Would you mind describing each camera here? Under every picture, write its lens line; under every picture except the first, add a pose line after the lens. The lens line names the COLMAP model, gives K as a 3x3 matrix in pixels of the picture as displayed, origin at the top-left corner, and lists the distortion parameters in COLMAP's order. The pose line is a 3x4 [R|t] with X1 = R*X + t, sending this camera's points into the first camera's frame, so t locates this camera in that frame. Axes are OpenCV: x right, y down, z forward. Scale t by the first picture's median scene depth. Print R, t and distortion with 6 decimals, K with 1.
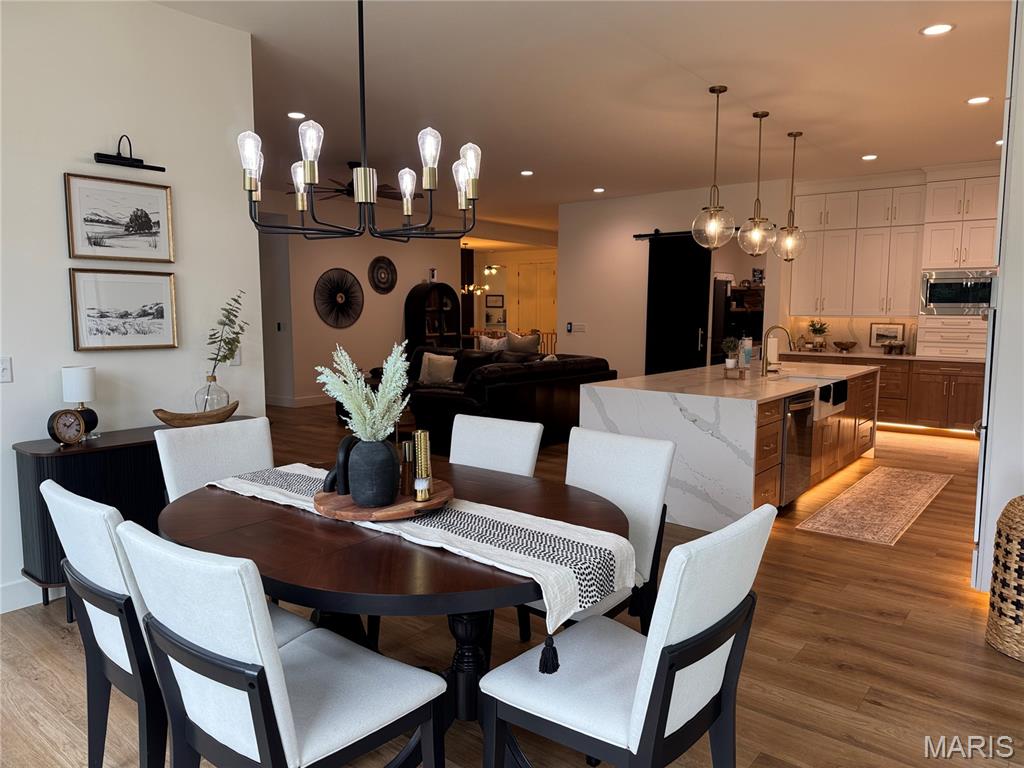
lens RADIAL K [[715.7, 0, 512.0], [0, 715.7, 387.0], [0, 0, 1]] dist [0.057306, -0.060267]
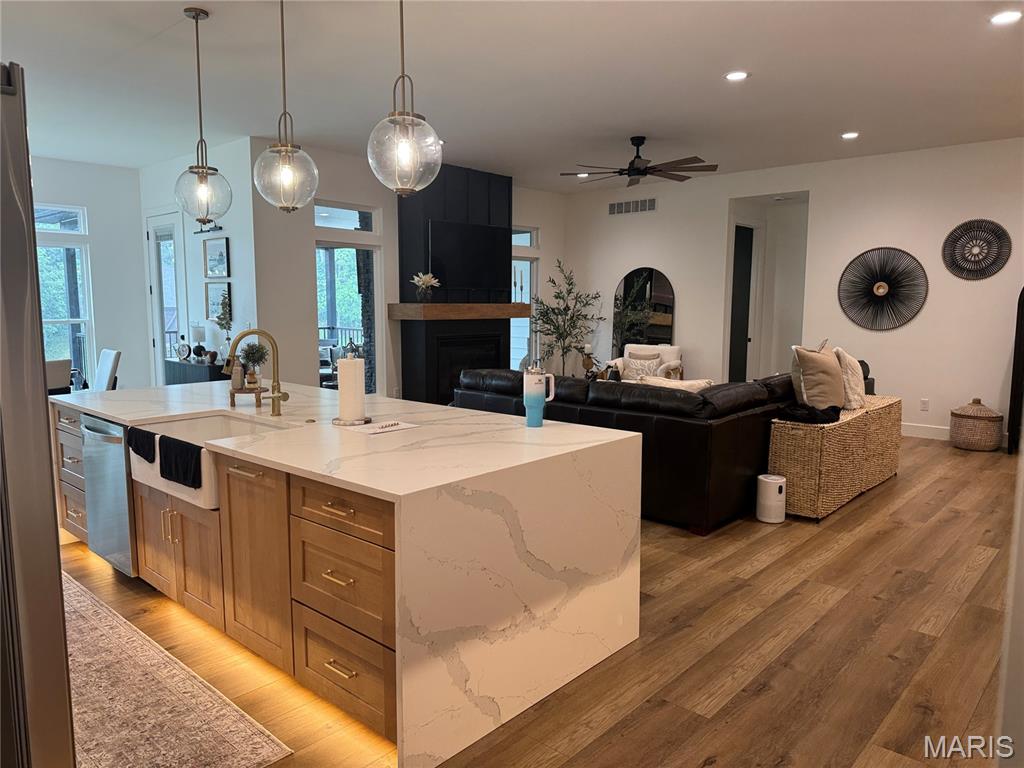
lens RADIAL K [[715.7, 0, 507.4], [0, 715.7, 381.6], [0, 0, 1]] dist [0.057306, -0.060267]
pose [[-0.061619, 0.108434, -0.992192, 0.590794], [-0.112887, 0.986945, 0.114871, -0.085663], [0.991695, 0.119084, -0.048574, 0.791994]]
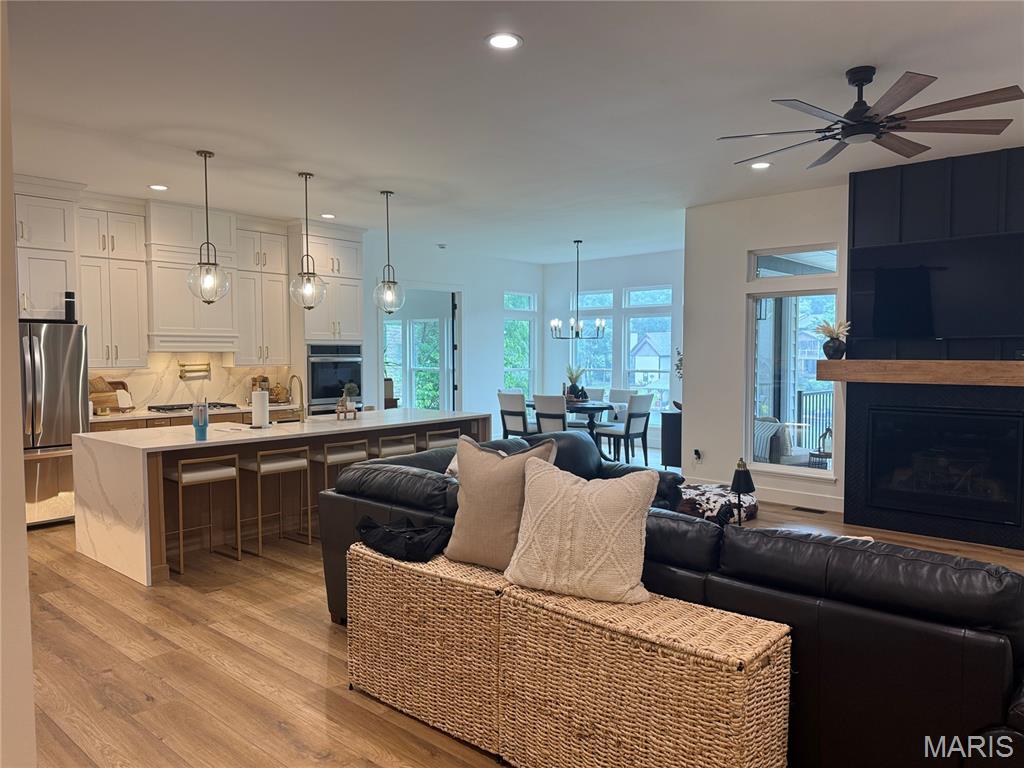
lens RADIAL K [[715.7, 0, 517.1], [0, 715.7, 387.2], [0, 0, 1]] dist [0.057306, -0.060267]
pose [[-0.998947, -0.002746, 0.045805, -0.003244], [0.004571, 0.987289, 0.158868, -0.149069], [-0.045659, 0.158910, -0.986237, 1.302909]]
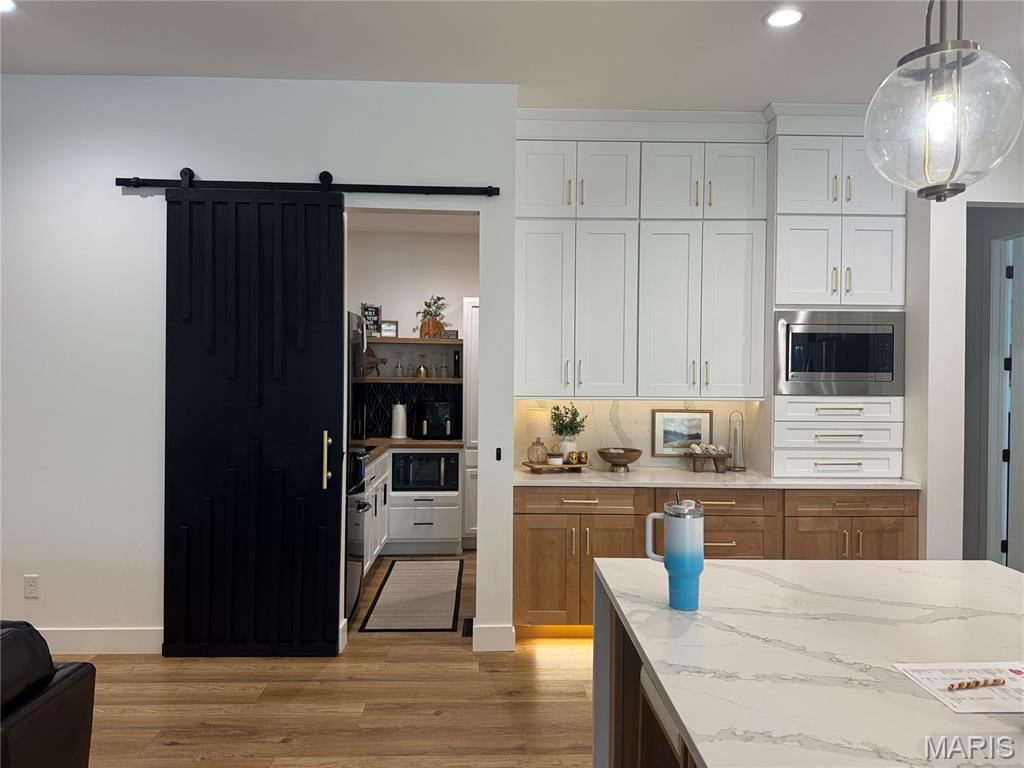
lens RADIAL K [[715.7, 0, 511.8], [0, 715.7, 387.8], [0, 0, 1]] dist [0.057306, -0.060267]
pose [[0.761091, -0.011190, 0.648549, 0.091176], [0.067874, 0.995736, -0.062473, -0.077499], [-0.645084, 0.091568, 0.758605, 0.666053]]
